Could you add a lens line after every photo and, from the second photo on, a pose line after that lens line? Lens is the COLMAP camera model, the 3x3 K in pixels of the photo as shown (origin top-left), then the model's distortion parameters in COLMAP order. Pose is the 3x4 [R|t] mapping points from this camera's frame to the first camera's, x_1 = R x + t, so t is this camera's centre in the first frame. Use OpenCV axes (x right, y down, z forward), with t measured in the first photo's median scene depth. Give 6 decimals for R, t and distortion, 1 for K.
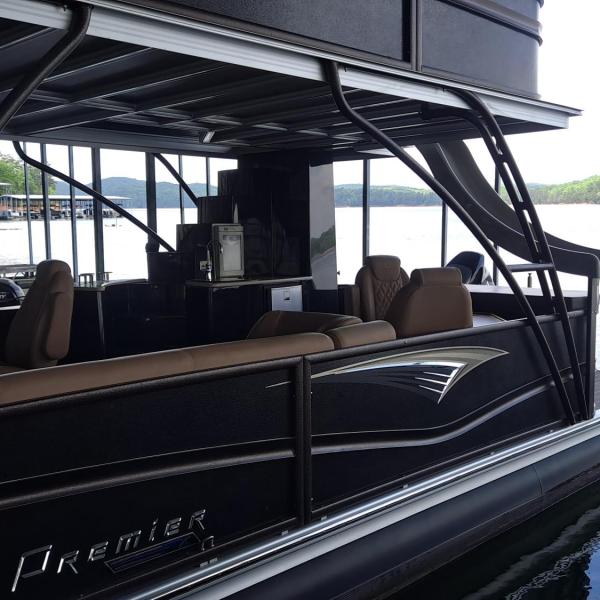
lens RADIAL K [[775.5, 0, 304.4], [0, 775.5, 304.7], [0, 0, 1]] dist [0.039842, 0.000000]
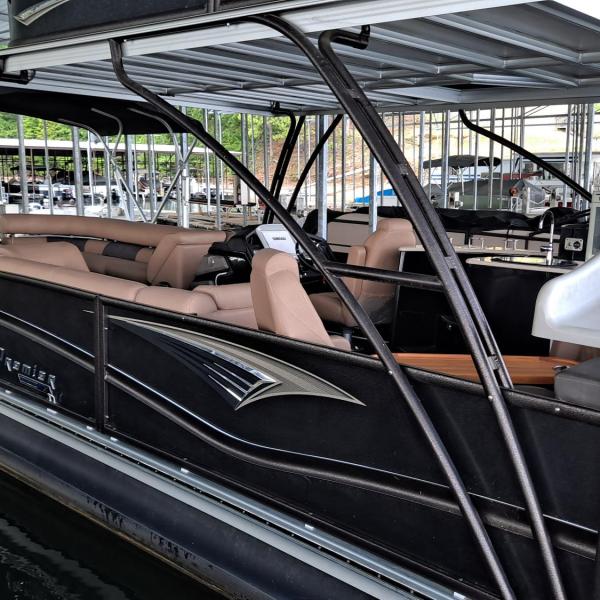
lens RADIAL K [[771.7, 0, 296.1], [0, 771.7, 293.8], [0, 0, 1]] dist [0.014184, 0.000000]
pose [[0.020898, 0.162358, -0.986511, 1.112275], [-0.125353, 0.979365, 0.158527, -0.152494], [0.991892, 0.120349, 0.040819, 1.174797]]
